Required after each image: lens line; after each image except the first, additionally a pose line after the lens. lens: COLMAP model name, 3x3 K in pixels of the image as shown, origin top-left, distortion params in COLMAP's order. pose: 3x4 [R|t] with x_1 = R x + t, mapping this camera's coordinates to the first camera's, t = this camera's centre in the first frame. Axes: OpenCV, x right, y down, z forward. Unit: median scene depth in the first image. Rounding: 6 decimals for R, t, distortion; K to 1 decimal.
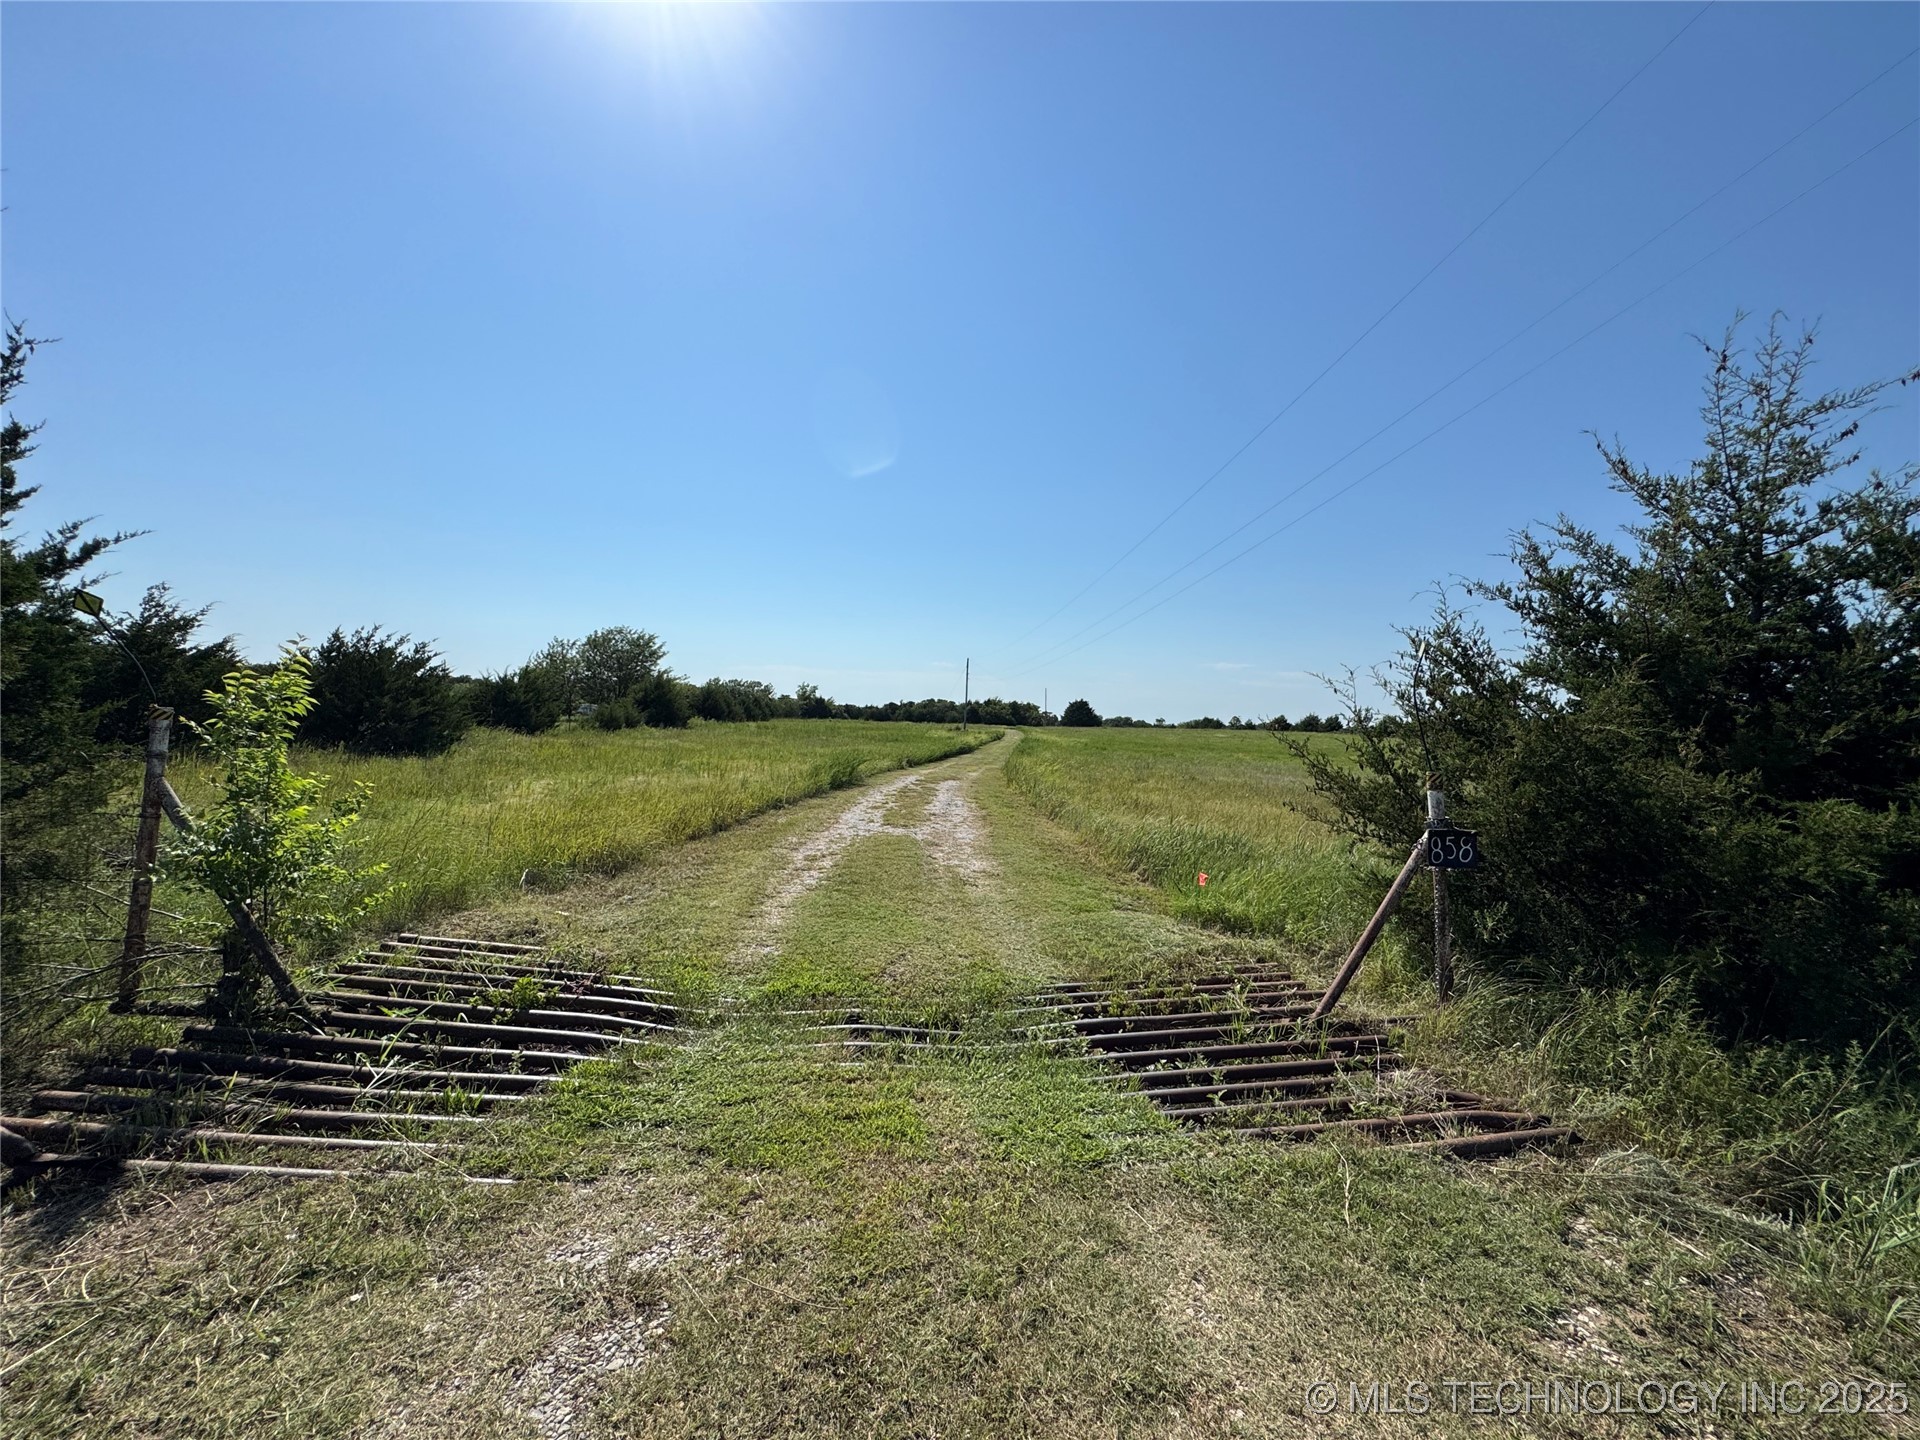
lens RADIAL K [[768.7, 0, 966.0], [0, 768.7, 691.8], [0, 0, 1]] dist [-0.033318, 0.036295]
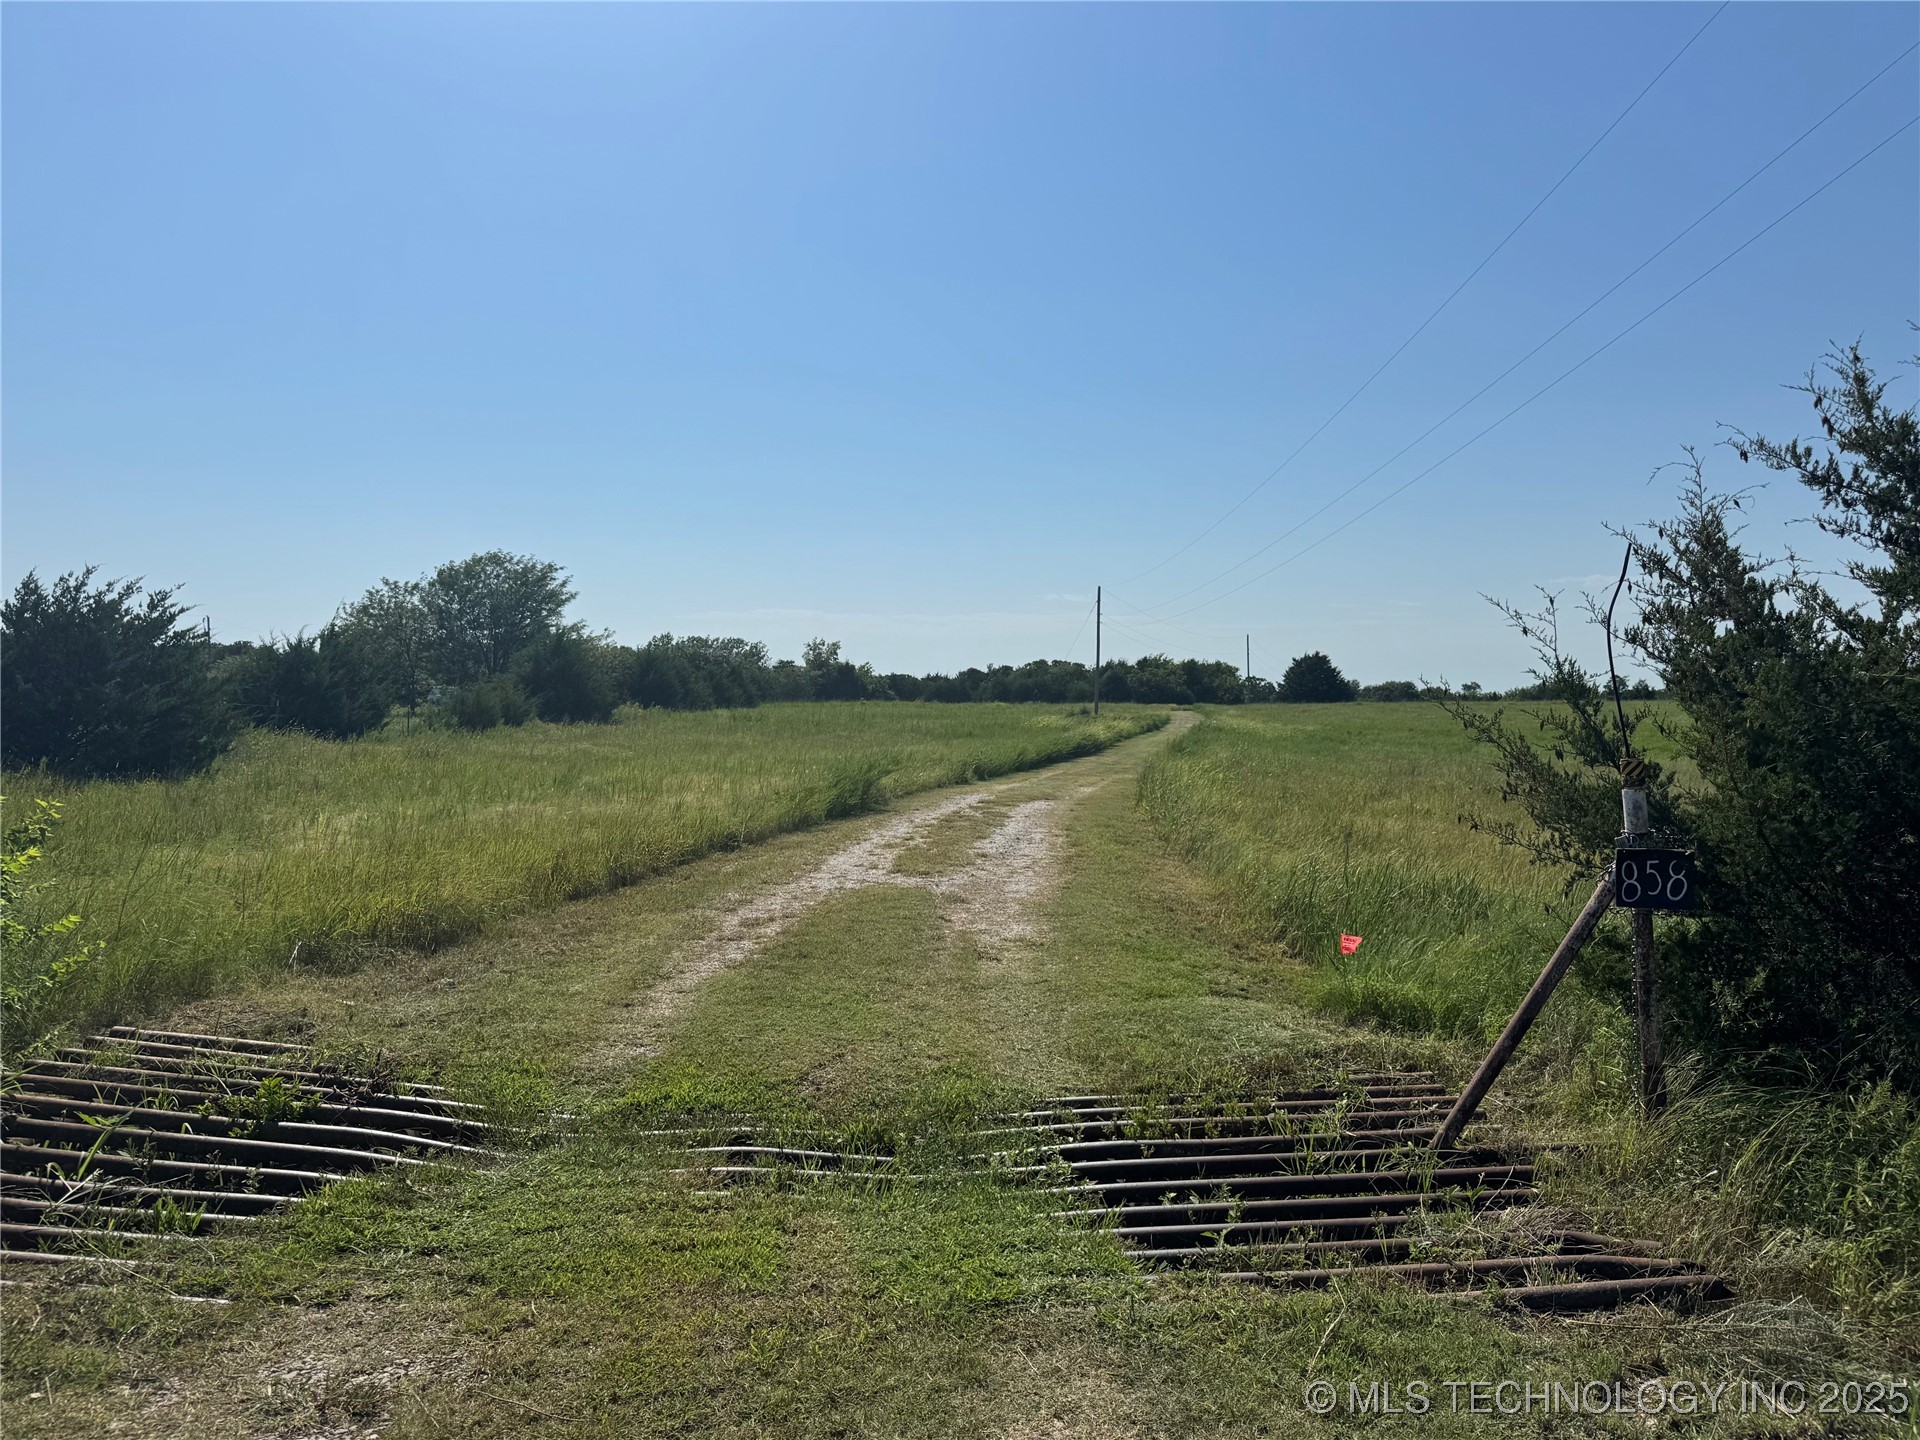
lens RADIAL K [[1374.3, 0, 960.0], [0, 1374.3, 720.0], [0, 0, 1]] dist [0.028804, -0.000740]
pose [[0.994068, -0.025256, -0.105784, 0.165388], [0.030829, 0.998203, 0.051378, -0.001010], [0.104297, -0.054335, 0.993061, -0.157322]]
